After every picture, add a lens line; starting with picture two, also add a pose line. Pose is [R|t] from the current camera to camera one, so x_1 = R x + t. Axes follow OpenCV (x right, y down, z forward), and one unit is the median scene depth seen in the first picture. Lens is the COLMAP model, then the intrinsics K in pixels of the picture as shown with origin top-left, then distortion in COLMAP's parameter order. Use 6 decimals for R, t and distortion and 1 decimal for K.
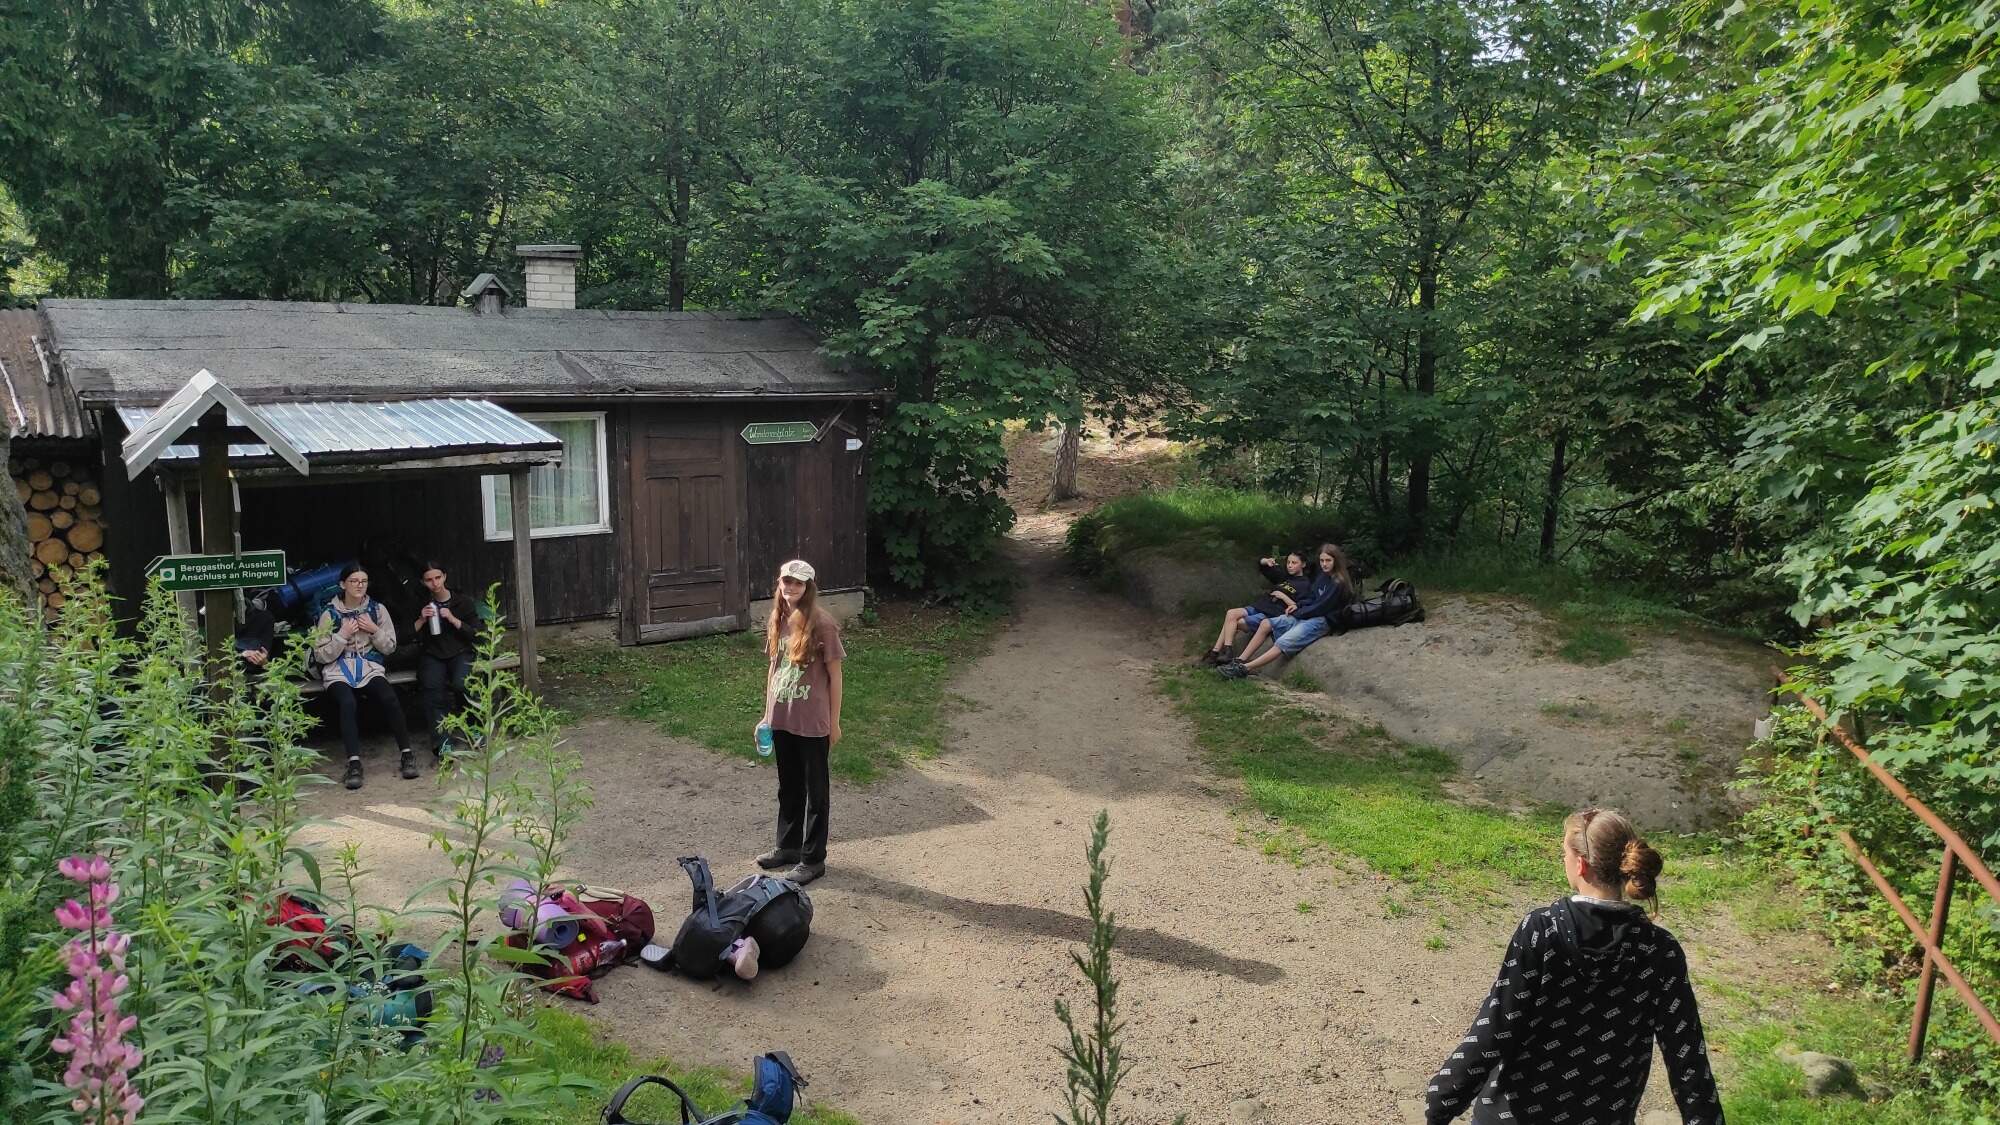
lens RADIAL K [[1403.0, 0, 1000.0], [0, 1403.0, 562.5], [0, 0, 1]] dist [0.054026, -0.002090]
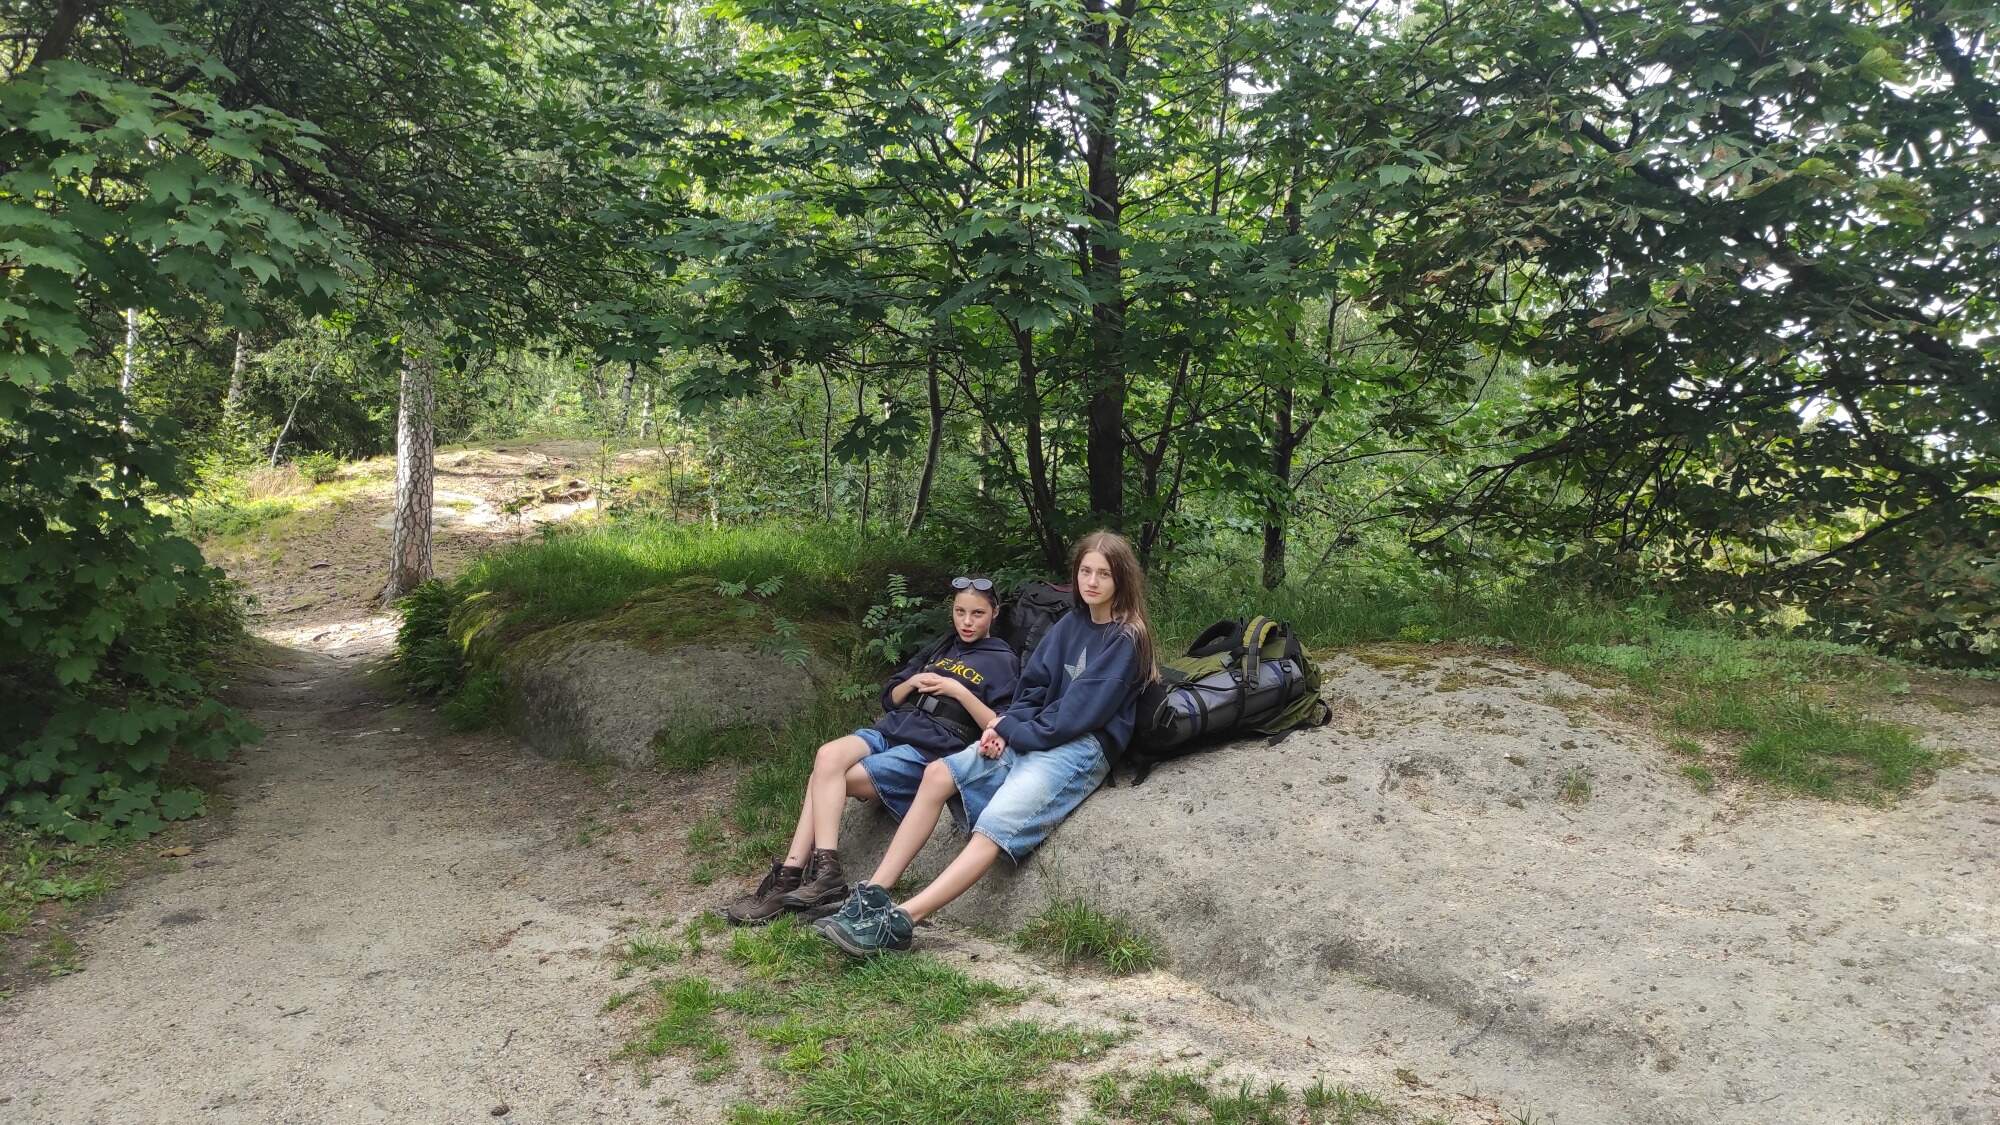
lens RADIAL K [[1403.0, 0, 1000.0], [0, 1403.0, 562.5], [0, 0, 1]] dist [0.054026, -0.002090]
pose [[0.912568, -0.054790, 0.405239, 0.061072], [0.088063, 0.994063, -0.063910, 0.014169], [-0.399331, 0.094009, 0.911974, 0.646443]]
